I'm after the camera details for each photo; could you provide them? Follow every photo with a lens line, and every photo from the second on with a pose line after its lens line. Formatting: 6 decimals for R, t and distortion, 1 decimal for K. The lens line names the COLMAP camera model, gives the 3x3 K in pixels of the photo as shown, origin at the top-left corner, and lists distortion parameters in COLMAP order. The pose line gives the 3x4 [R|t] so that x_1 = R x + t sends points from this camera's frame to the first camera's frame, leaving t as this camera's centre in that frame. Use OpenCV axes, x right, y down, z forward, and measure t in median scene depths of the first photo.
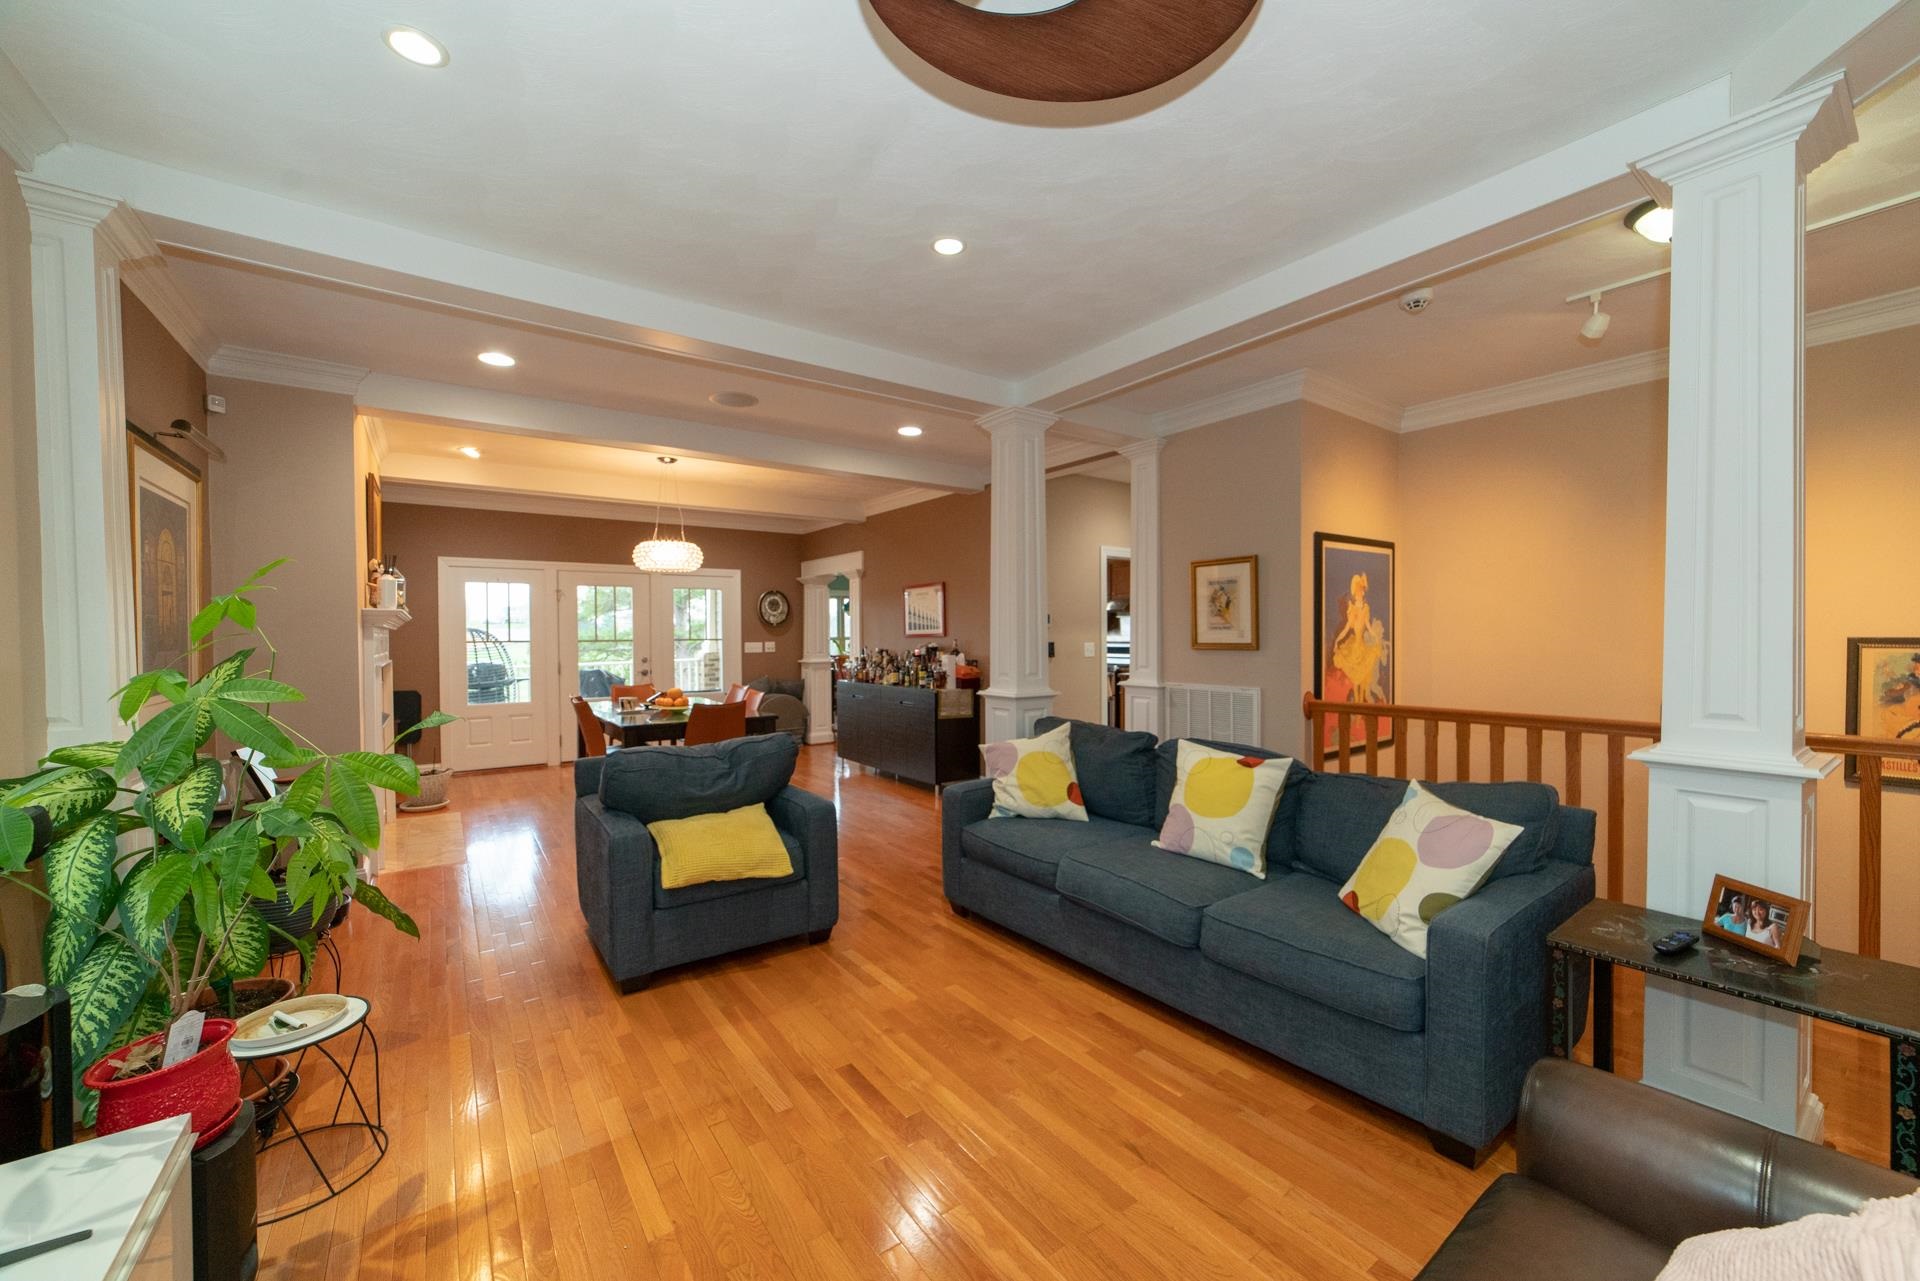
lens RADIAL K [[745.2, 0, 950.3], [0, 745.2, 632.7], [0, 0, 1]] dist [0.000724, 0.001944]
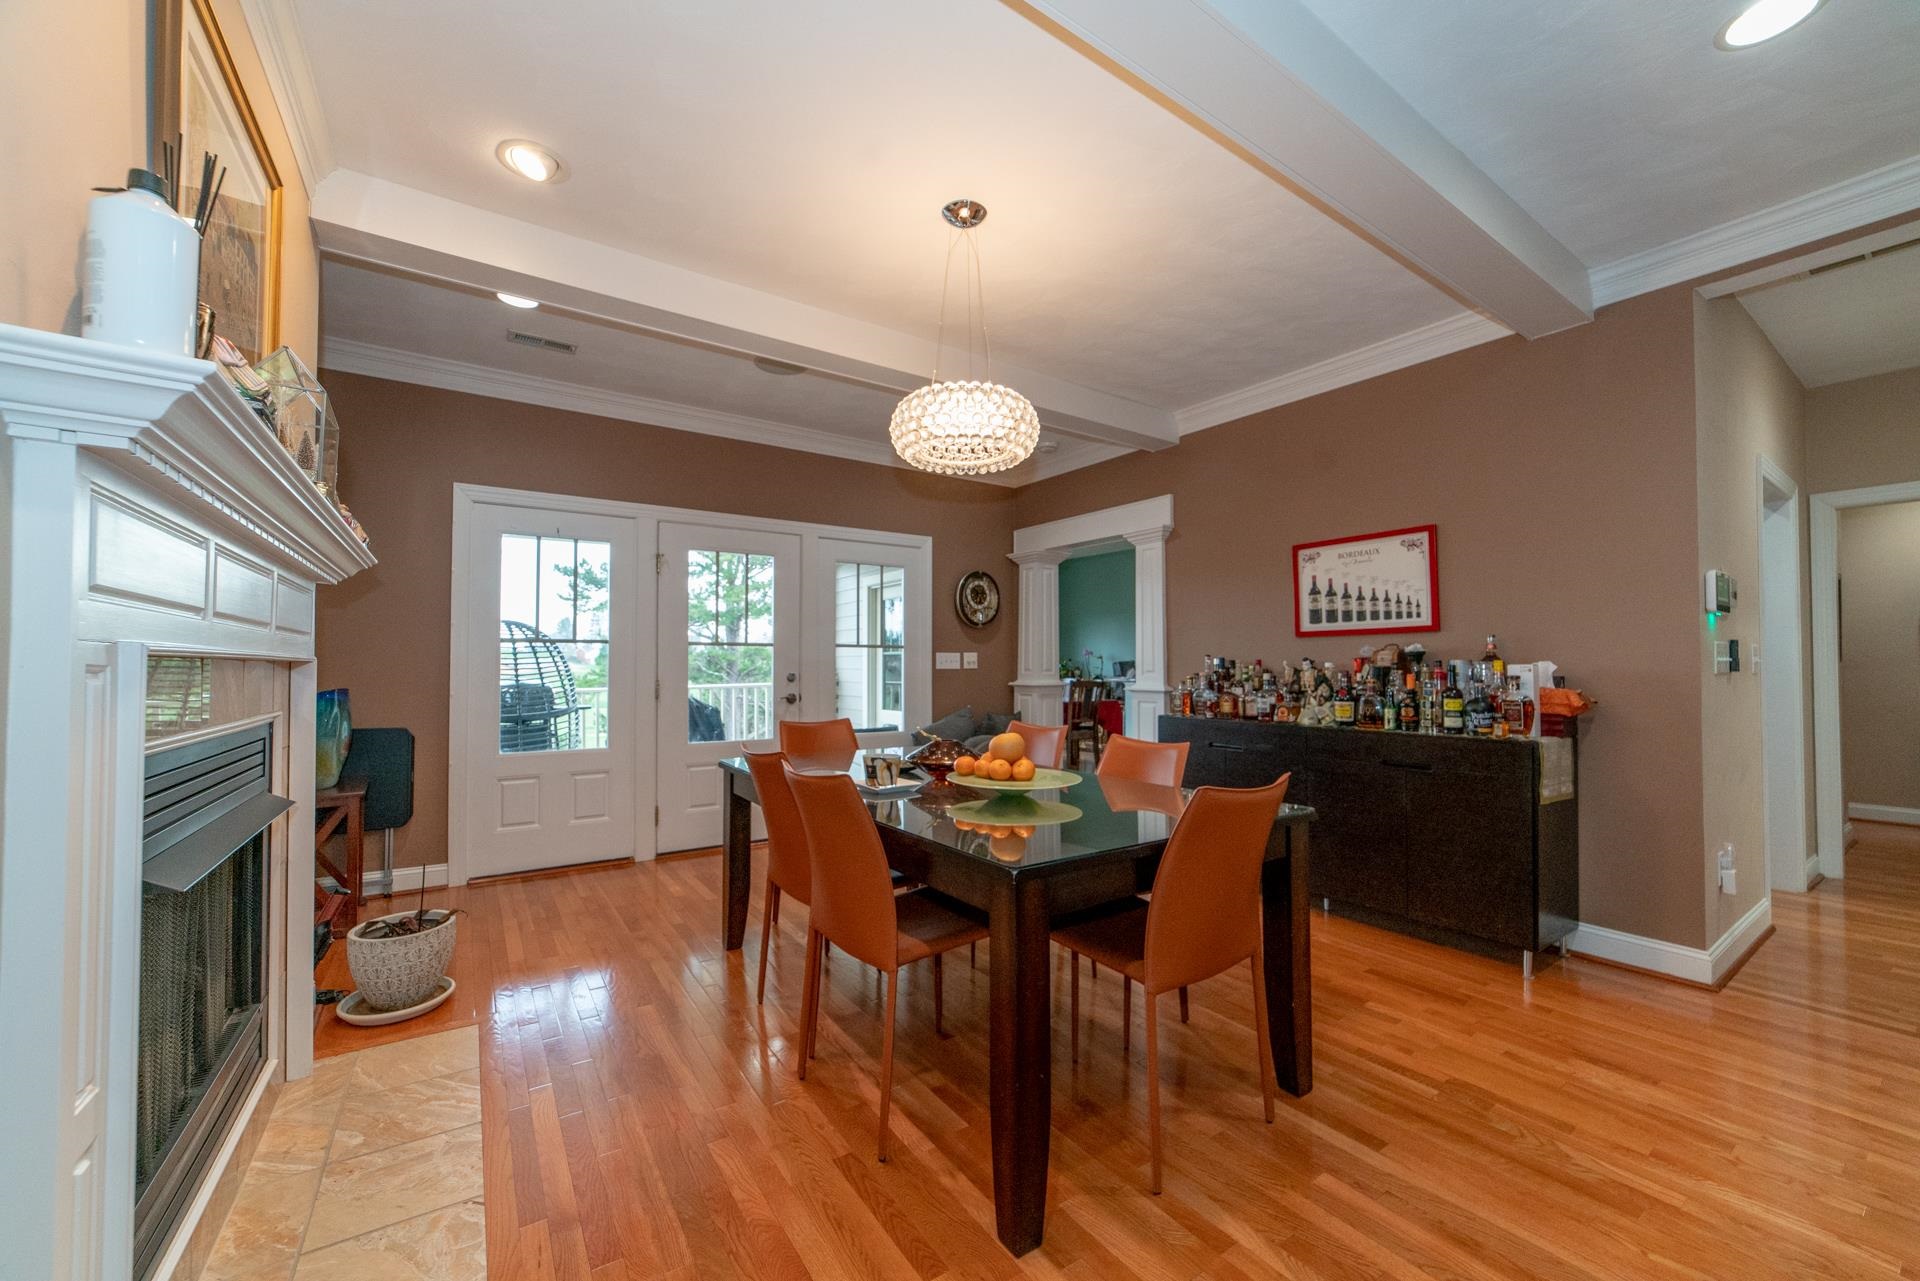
lens RADIAL K [[745.2, 0, 963.8], [0, 745.2, 634.1], [0, 0, 1]] dist [0.000724, 0.001944]
pose [[0.999827, 0.006559, -0.017417, -0.281702], [-0.007241, 0.999200, -0.039333, 0.025912], [0.017145, 0.039452, 0.999074, 0.431925]]
